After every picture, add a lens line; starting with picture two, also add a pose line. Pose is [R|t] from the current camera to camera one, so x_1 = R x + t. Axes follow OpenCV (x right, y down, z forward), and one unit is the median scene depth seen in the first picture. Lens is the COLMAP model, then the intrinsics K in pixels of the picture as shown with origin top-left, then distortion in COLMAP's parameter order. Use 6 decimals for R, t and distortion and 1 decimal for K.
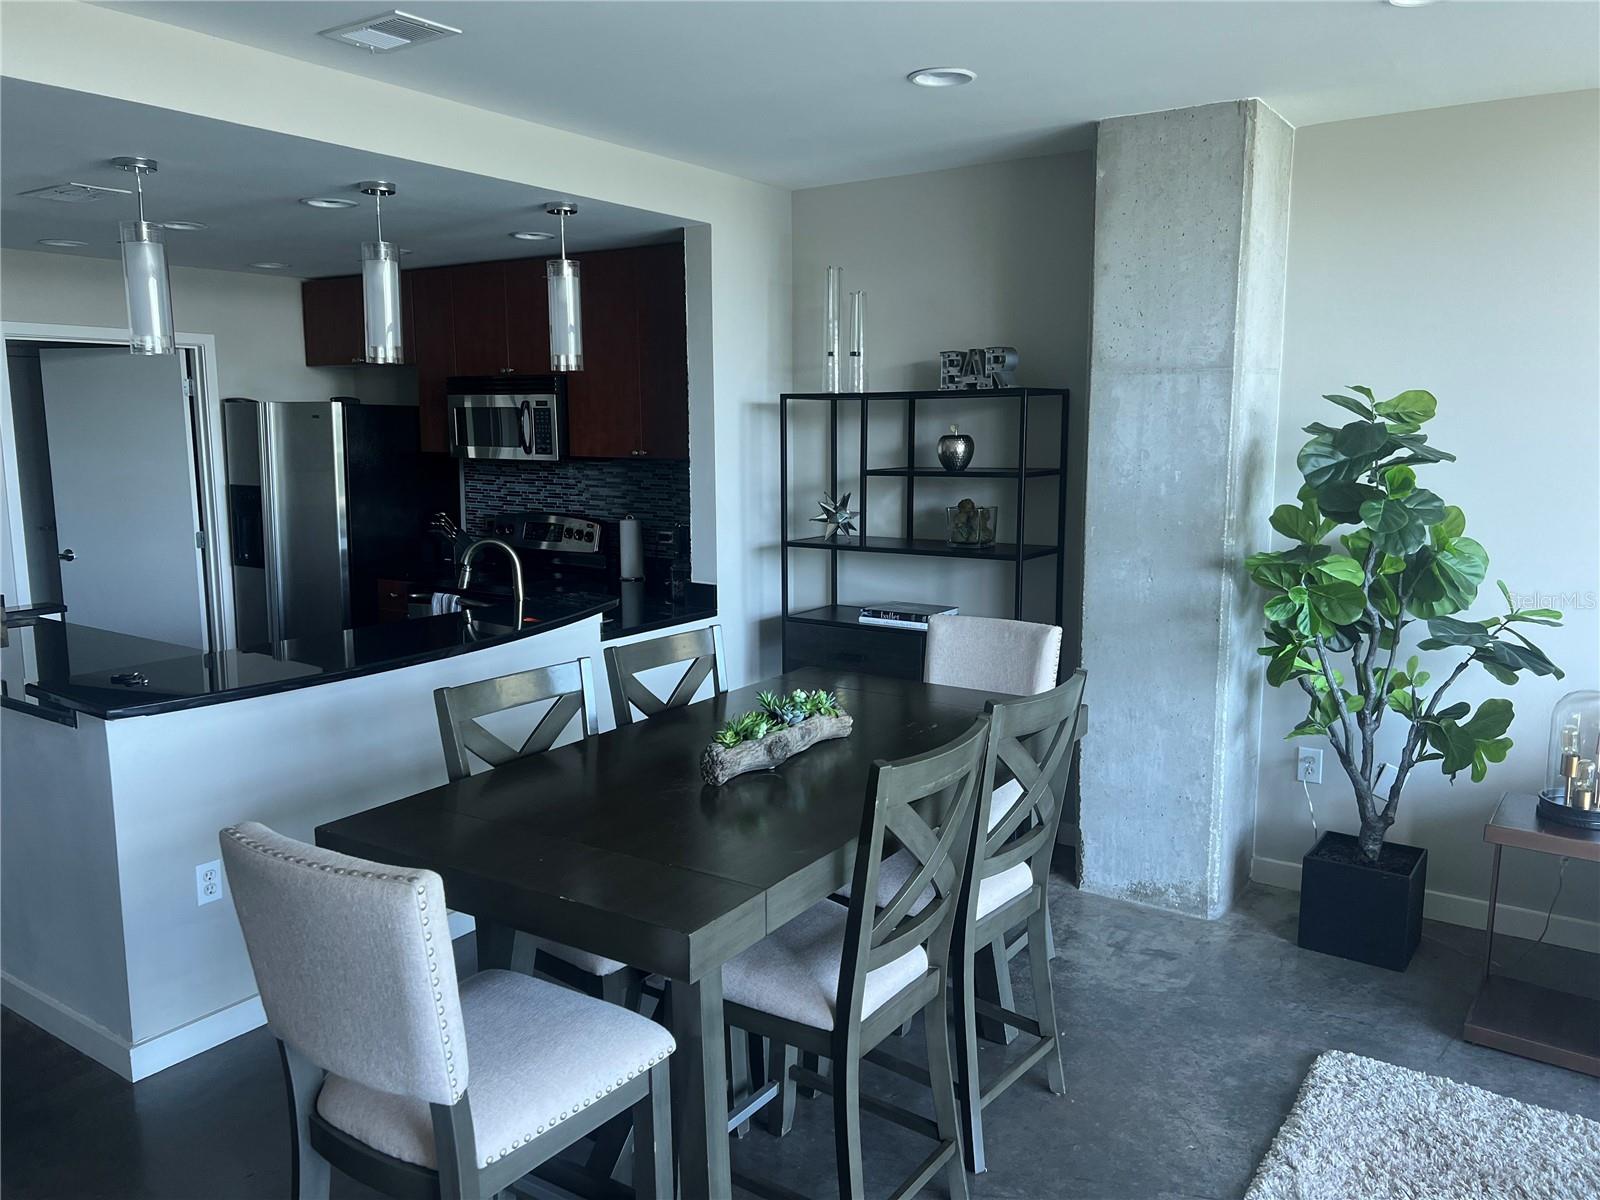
lens RADIAL K [[1194.4, 0, 803.0], [0, 1194.4, 601.6], [0, 0, 1]] dist [0.013037, -0.005151]
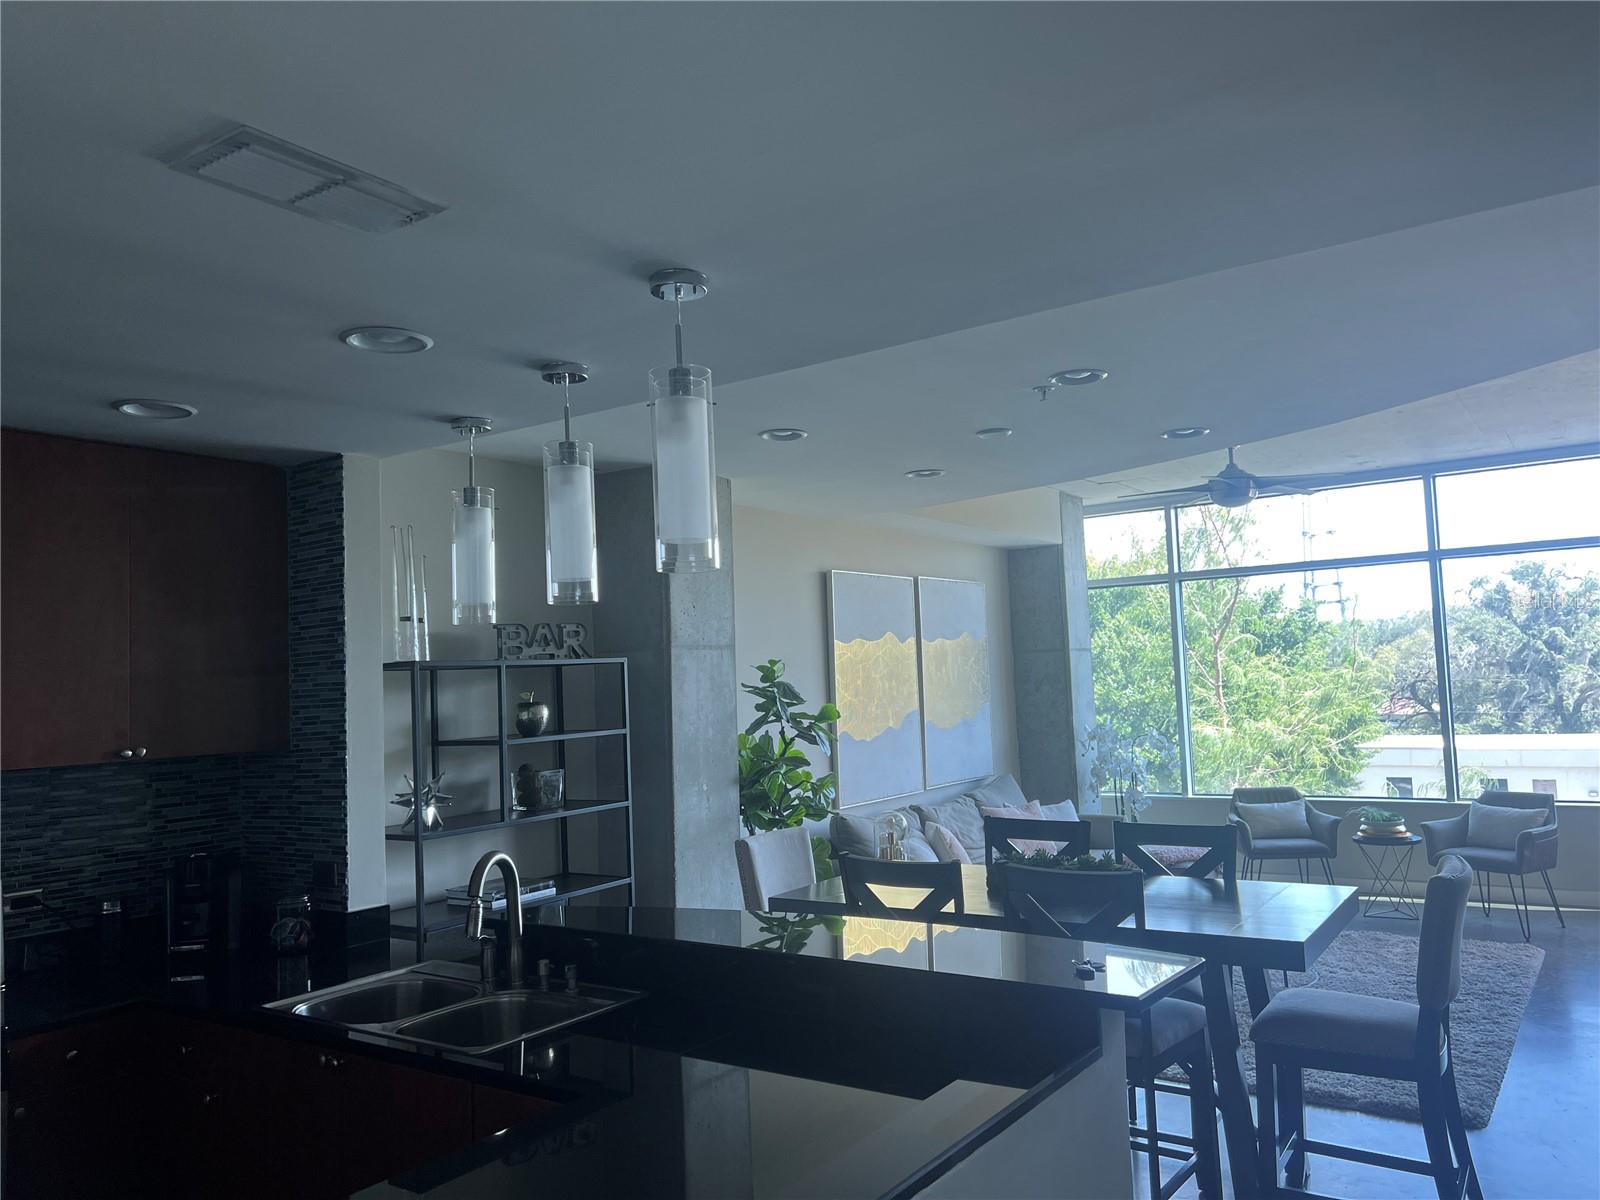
lens RADIAL K [[1194.4, 0, 801.5], [0, 1194.4, 603.0], [0, 0, 1]] dist [0.013037, -0.005151]
pose [[-0.010556, 0.070200, 0.997477, -0.747924], [0.192153, 0.979084, -0.066872, -0.088091], [-0.981308, 0.190963, -0.023824, 0.624474]]
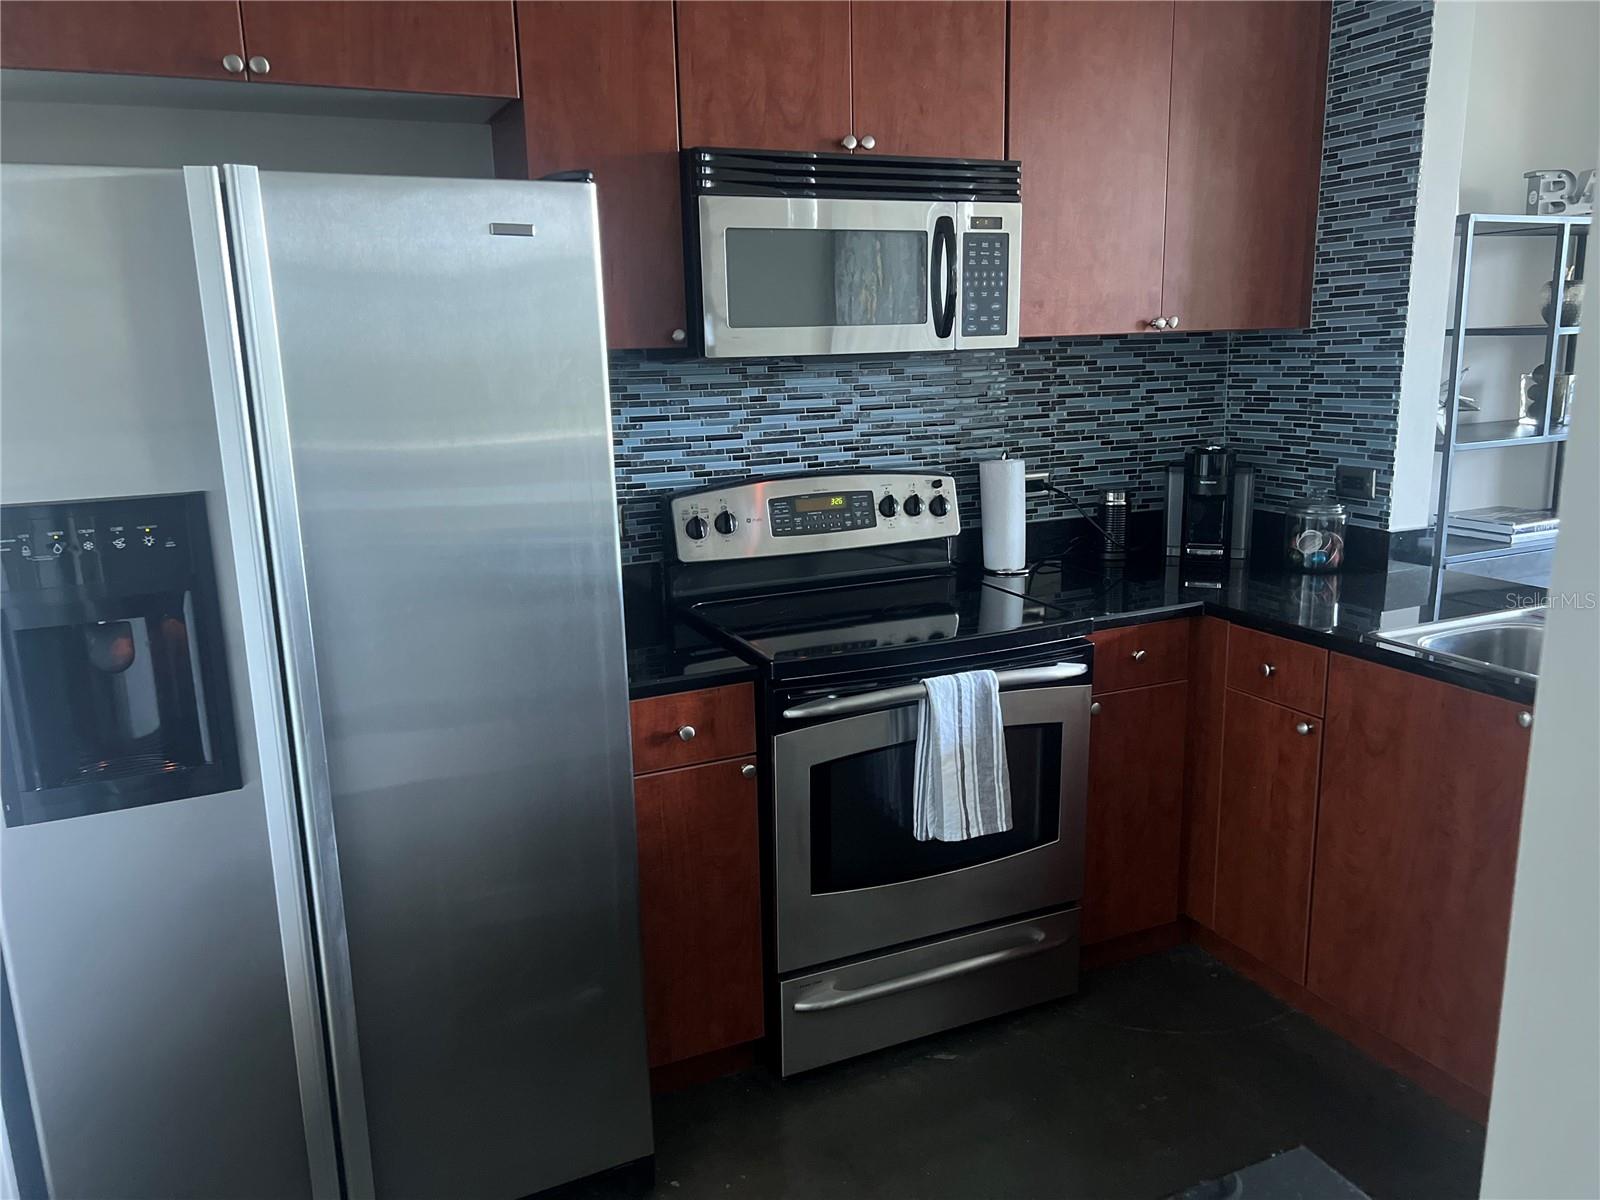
lens RADIAL K [[1194.4, 0, 798.5], [0, 1194.4, 598.1], [0, 0, 1]] dist [0.013037, -0.005151]
pose [[0.501065, -0.199412, 0.842122, -0.668780], [0.156405, 0.977933, 0.138510, -0.099544], [-0.851159, 0.062309, 0.521197, 0.828528]]
